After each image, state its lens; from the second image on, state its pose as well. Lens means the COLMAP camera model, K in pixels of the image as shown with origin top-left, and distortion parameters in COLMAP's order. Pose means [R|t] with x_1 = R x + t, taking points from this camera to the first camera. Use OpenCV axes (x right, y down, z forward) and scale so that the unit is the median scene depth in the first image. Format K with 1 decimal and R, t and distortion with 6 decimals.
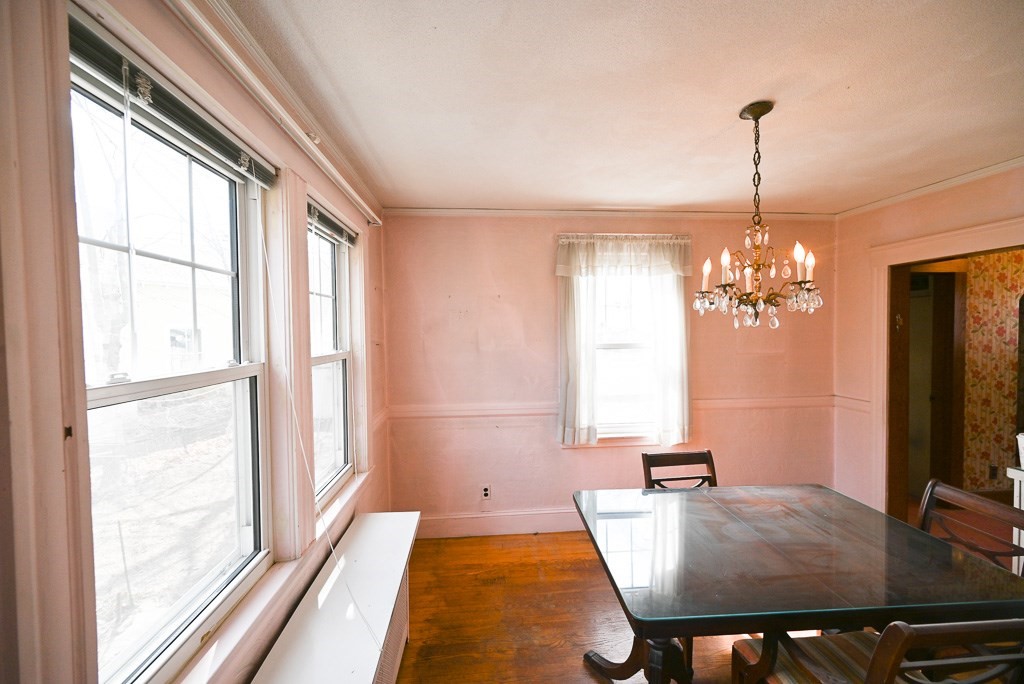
lens RADIAL K [[402.2, 0, 512.4], [0, 402.2, 345.6], [0, 0, 1]] dist [-0.000728, 0.000018]
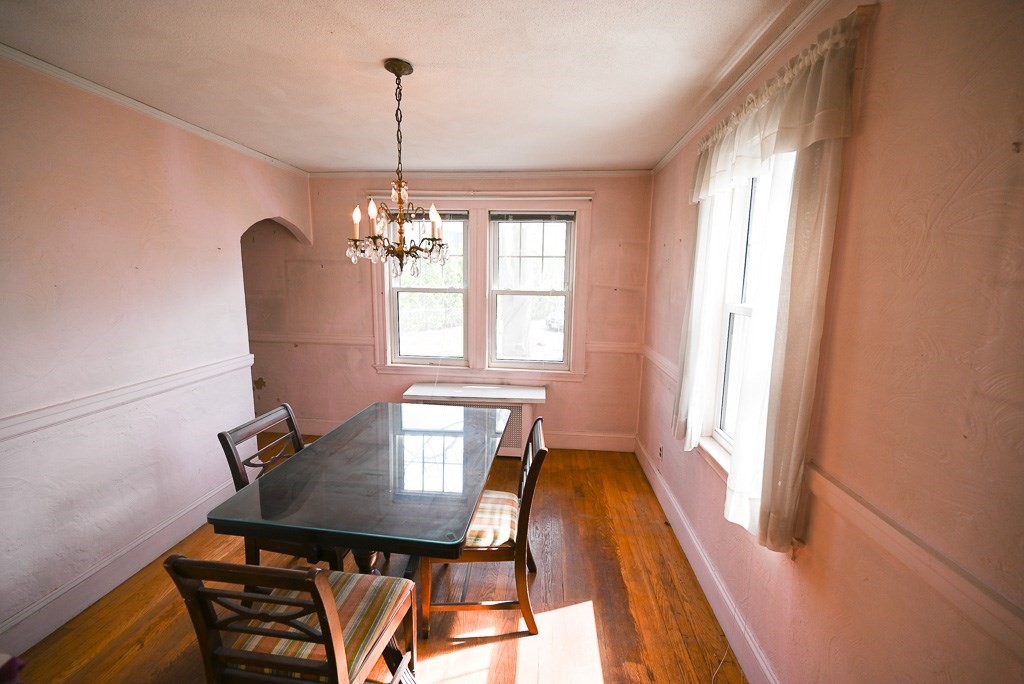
lens RADIAL K [[399.9, 0, 512.0], [0, 399.9, 342.0], [0, 0, 1]] dist [-0.001239, -0.000060]
pose [[-0.172848, 0.164783, -0.971066, 0.909394], [-0.051143, 0.983074, 0.175924, -0.042340], [0.983620, 0.080071, -0.161495, 0.818716]]
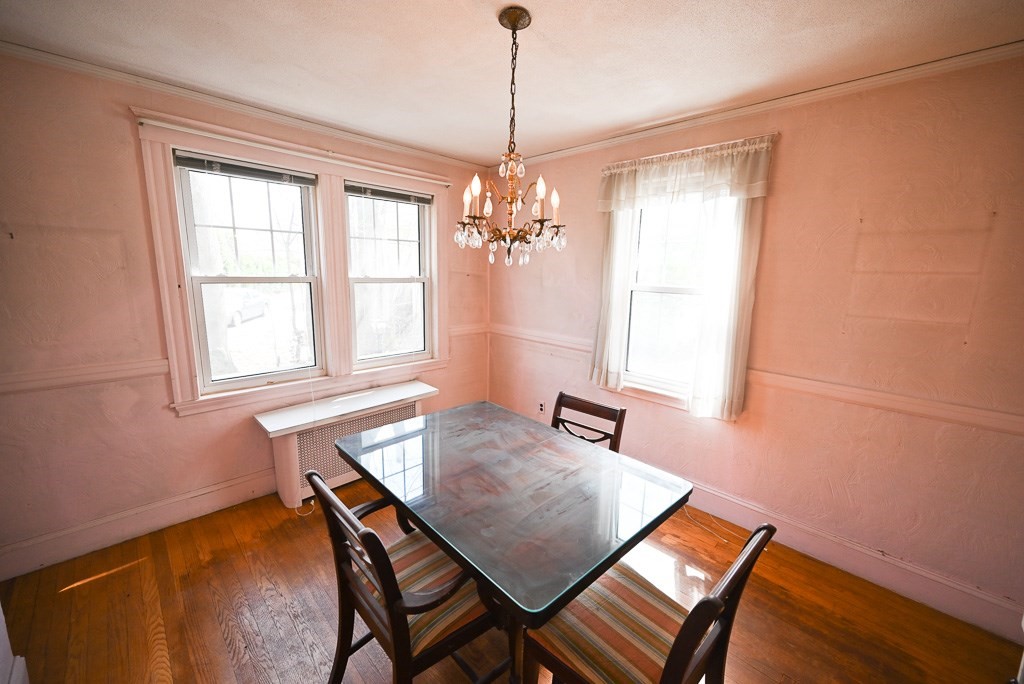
lens RADIAL K [[399.9, 0, 512.0], [0, 399.9, 342.0], [0, 0, 1]] dist [-0.001239, -0.000060]
pose [[0.647098, 0.163407, -0.744689, 0.747701], [-0.059129, 0.984576, 0.164665, -0.011201], [0.760110, -0.062522, 0.646779, 0.201569]]
